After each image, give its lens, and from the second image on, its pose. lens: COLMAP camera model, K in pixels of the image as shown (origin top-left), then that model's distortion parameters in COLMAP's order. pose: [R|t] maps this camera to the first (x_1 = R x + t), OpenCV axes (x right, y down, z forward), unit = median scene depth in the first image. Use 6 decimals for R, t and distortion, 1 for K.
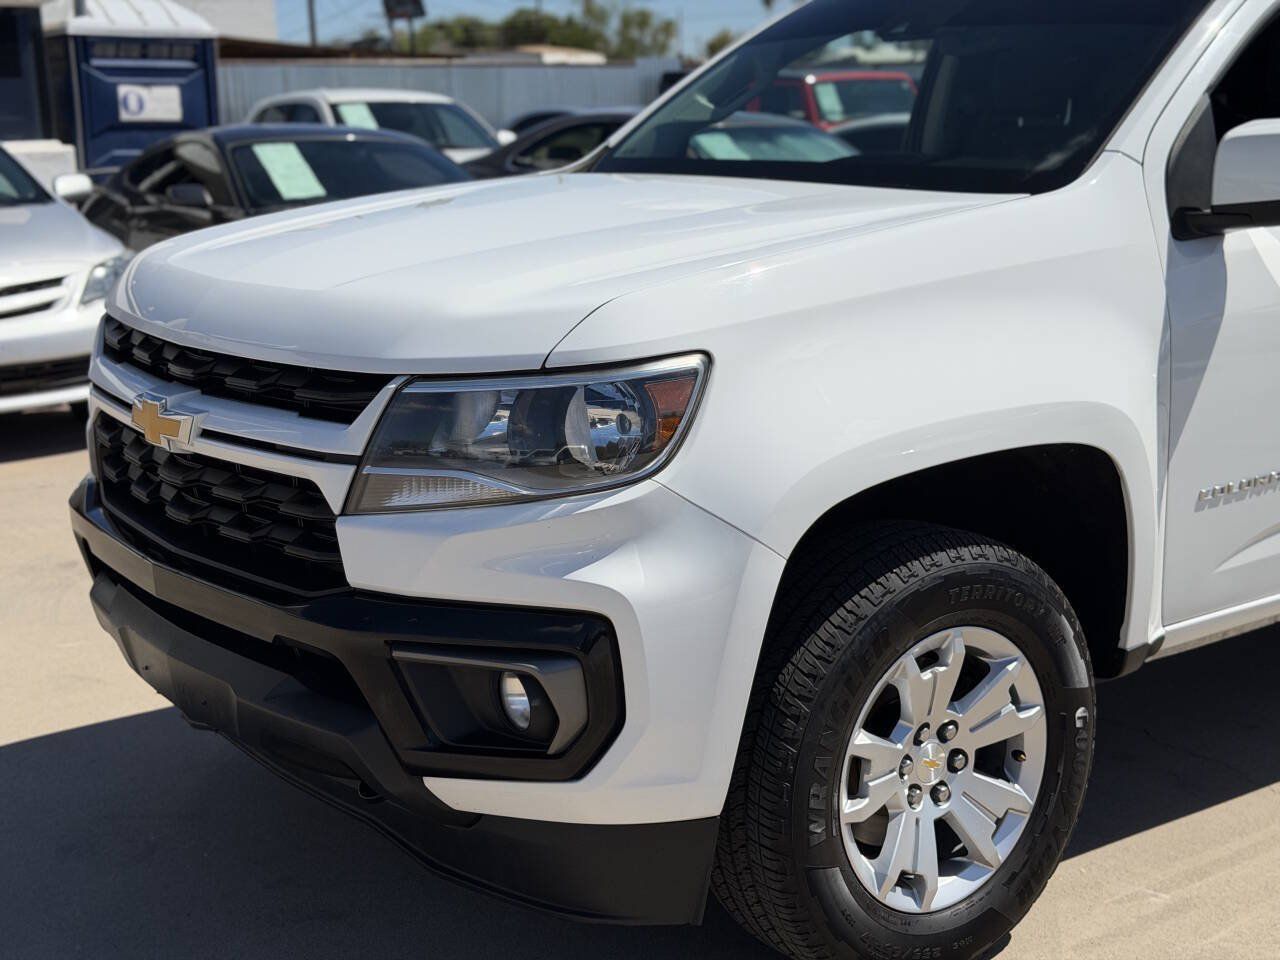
lens RADIAL K [[1782.5, 0, 640.0], [0, 1782.5, 480.0], [0, 0, 1]] dist [0.132247, -0.118115]
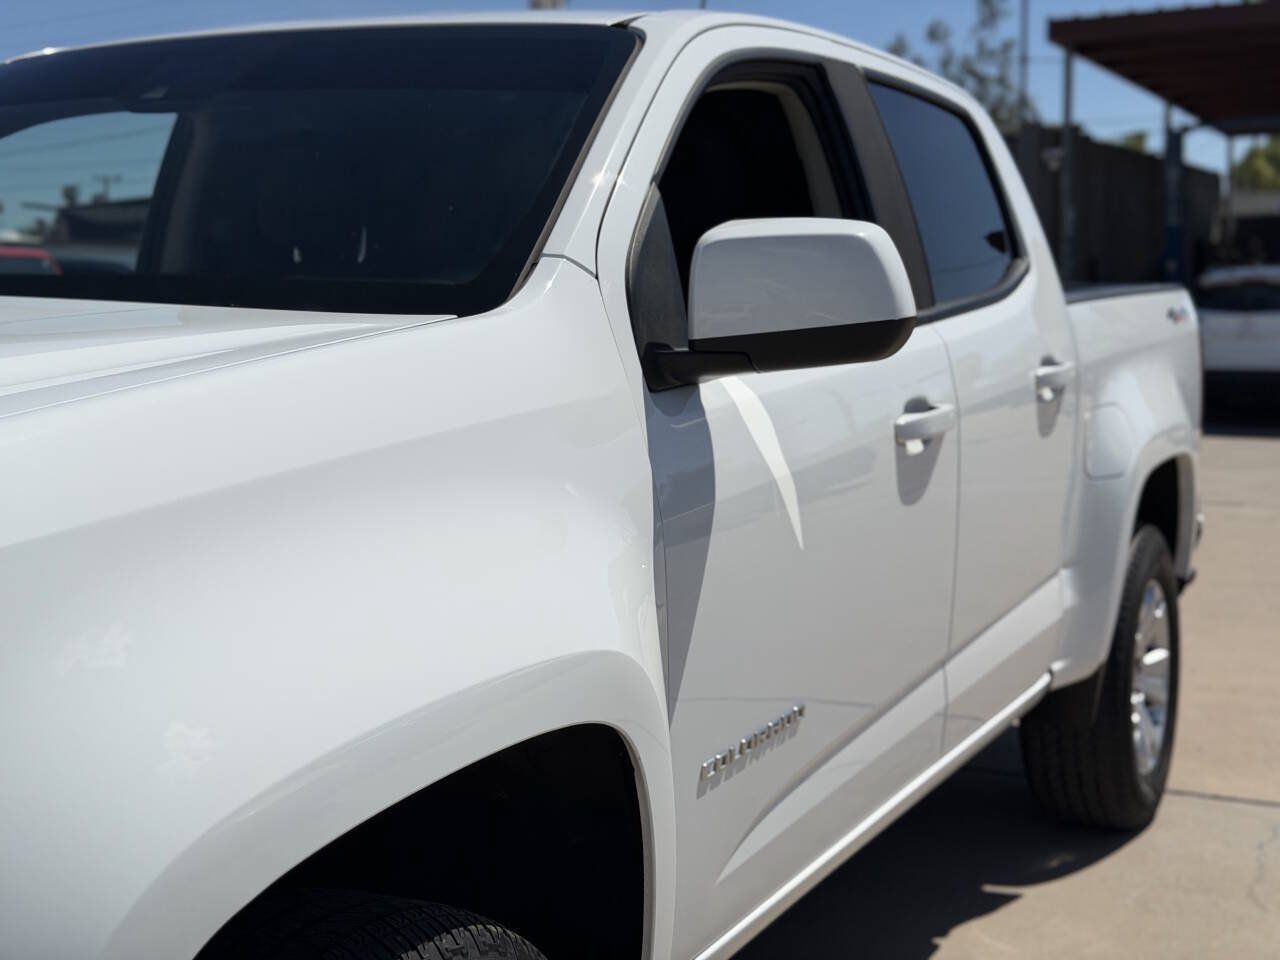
lens RADIAL K [[1782.5, 0, 640.0], [0, 1782.5, 480.0], [0, 0, 1]] dist [0.132247, -0.118115]
pose [[0.892286, -0.035356, 0.450083, -0.001843], [0.083764, 0.992584, -0.088090, -0.045568], [-0.443631, 0.116303, 0.888631, 0.447498]]
